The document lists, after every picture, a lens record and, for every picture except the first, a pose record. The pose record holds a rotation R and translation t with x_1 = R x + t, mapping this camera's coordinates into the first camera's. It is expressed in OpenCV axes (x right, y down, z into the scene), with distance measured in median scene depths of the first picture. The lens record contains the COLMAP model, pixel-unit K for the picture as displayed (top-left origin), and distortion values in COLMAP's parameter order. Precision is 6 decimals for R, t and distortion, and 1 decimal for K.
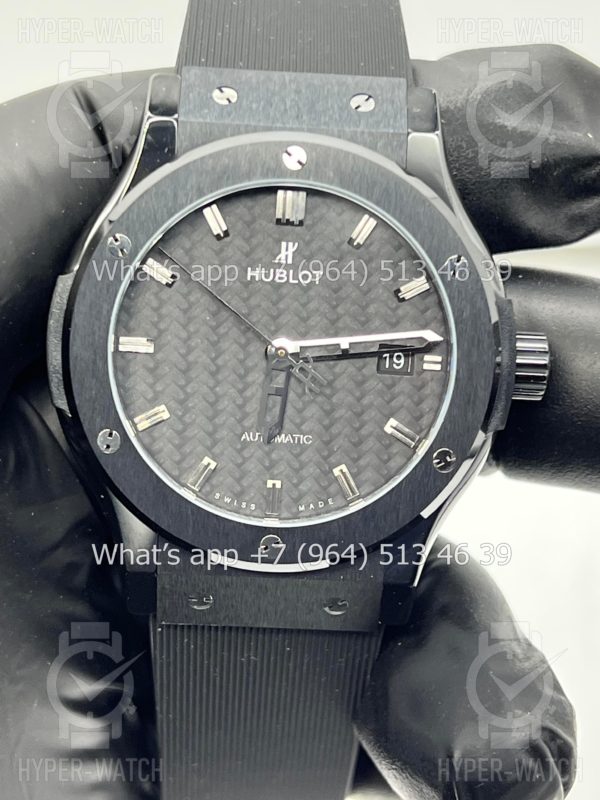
lens RADIAL K [[1850.3, 0, 300.0], [0, 1850.3, 400.0], [0, 0, 1]] dist [0.239784, -0.385626]
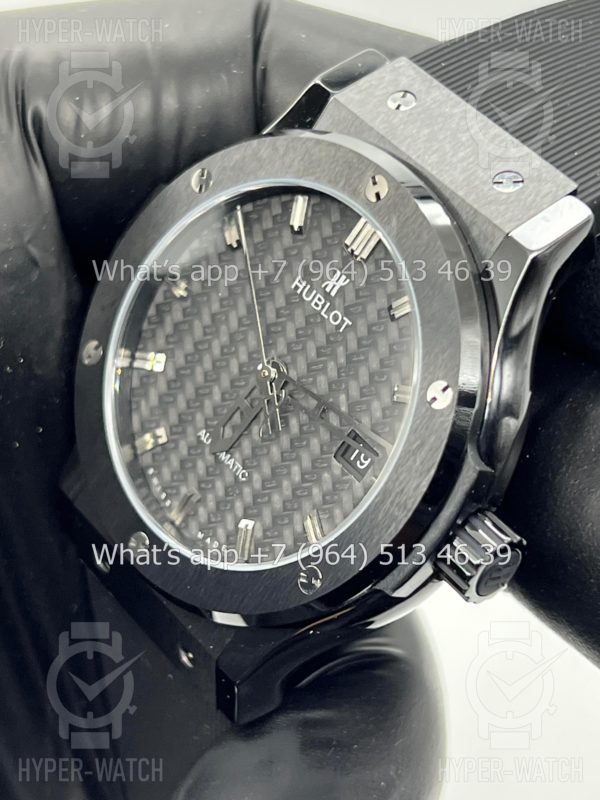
lens RADIAL K [[1850.3, 0, 300.0], [0, 1850.3, 400.0], [0, 0, 1]] dist [0.239784, -0.385626]
pose [[0.619706, 0.528224, -0.580469, 0.513227], [-0.537108, 0.824718, 0.177075, -0.178539], [0.572258, 0.202040, 0.794796, 0.312199]]
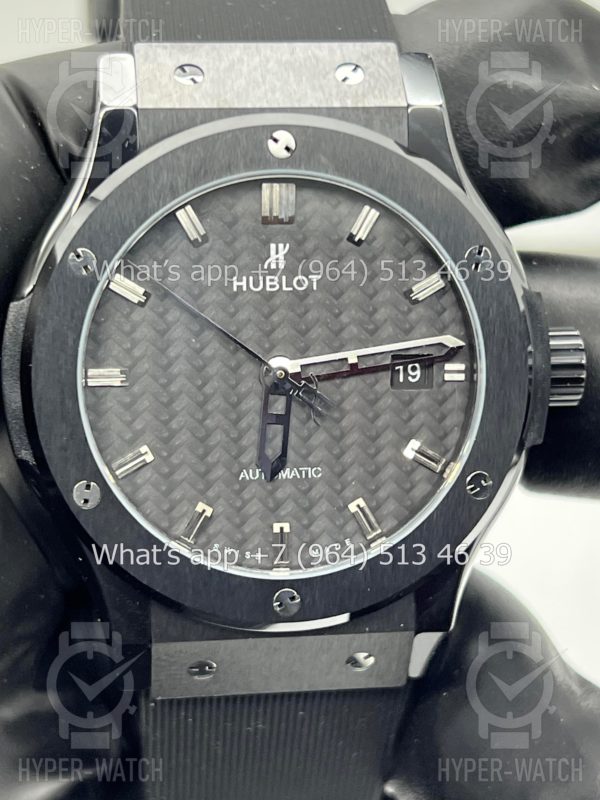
lens RADIAL K [[1820.4, 0, 300.0], [0, 1820.4, 400.0], [0, 0, 1]] dist [0.179736, -0.002789]
pose [[0.993086, -0.076066, 0.089405, -0.076377], [0.074633, 0.997025, 0.019267, -0.028859], [-0.090605, -0.012461, 0.995809, 0.165176]]
